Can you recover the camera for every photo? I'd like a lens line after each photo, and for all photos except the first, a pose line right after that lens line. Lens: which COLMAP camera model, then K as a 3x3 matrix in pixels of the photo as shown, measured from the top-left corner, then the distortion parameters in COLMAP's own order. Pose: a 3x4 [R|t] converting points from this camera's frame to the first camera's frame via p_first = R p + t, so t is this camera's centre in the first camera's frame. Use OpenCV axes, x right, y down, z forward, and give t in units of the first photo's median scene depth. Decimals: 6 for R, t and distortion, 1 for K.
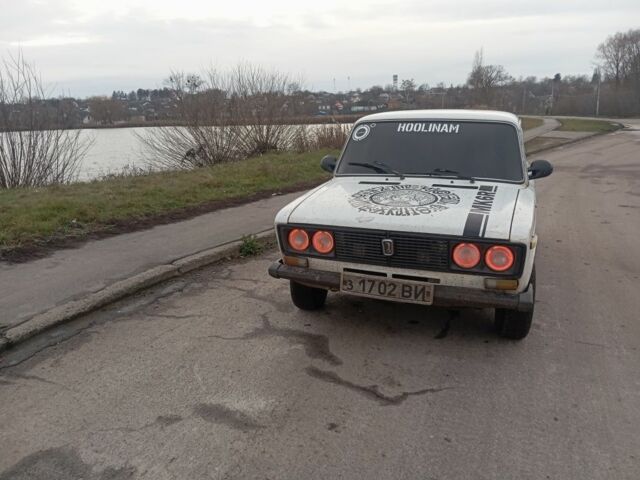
lens RADIAL K [[518.1, 0, 320.0], [0, 518.1, 240.0], [0, 0, 1]] dist [0.079495, -0.157466]
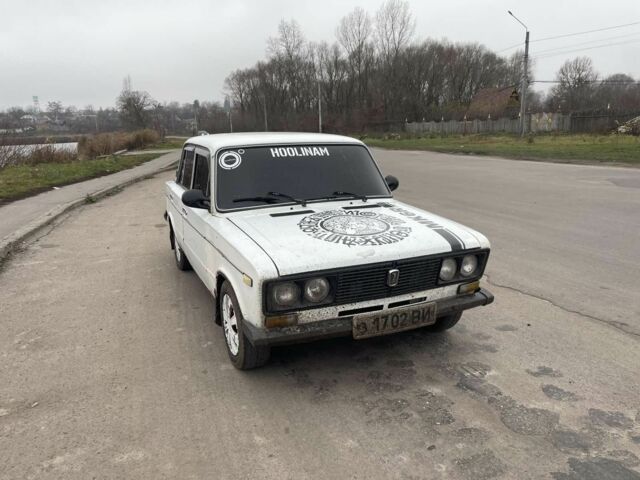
lens RADIAL K [[478.3, 0, 320.0], [0, 478.3, 240.0], [0, 0, 1]] dist [0.076937, -0.101191]
pose [[0.712349, -0.172315, 0.680342, -0.506132], [0.182947, 0.981467, 0.057029, -0.118025], [-0.677561, 0.083842, 0.730672, 0.397642]]
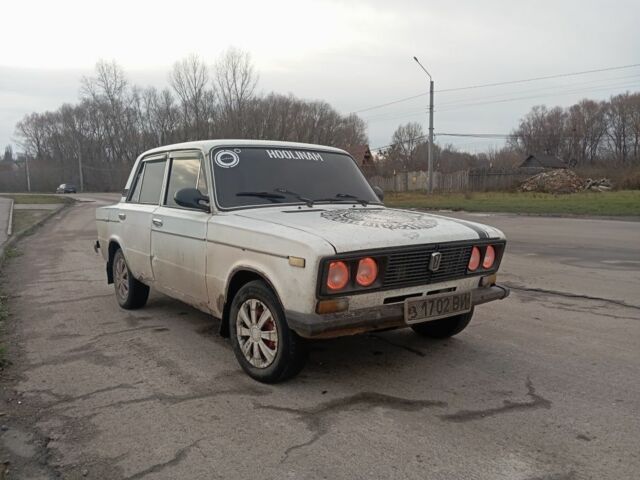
lens RADIAL K [[518.1, 0, 320.0], [0, 518.1, 240.0], [0, 0, 1]] dist [0.079495, -0.157466]
pose [[0.535532, -0.082517, 0.840474, -0.696689], [0.202279, 0.978779, -0.032792, -0.032256], [-0.819932, 0.187572, 0.540859, 0.594948]]
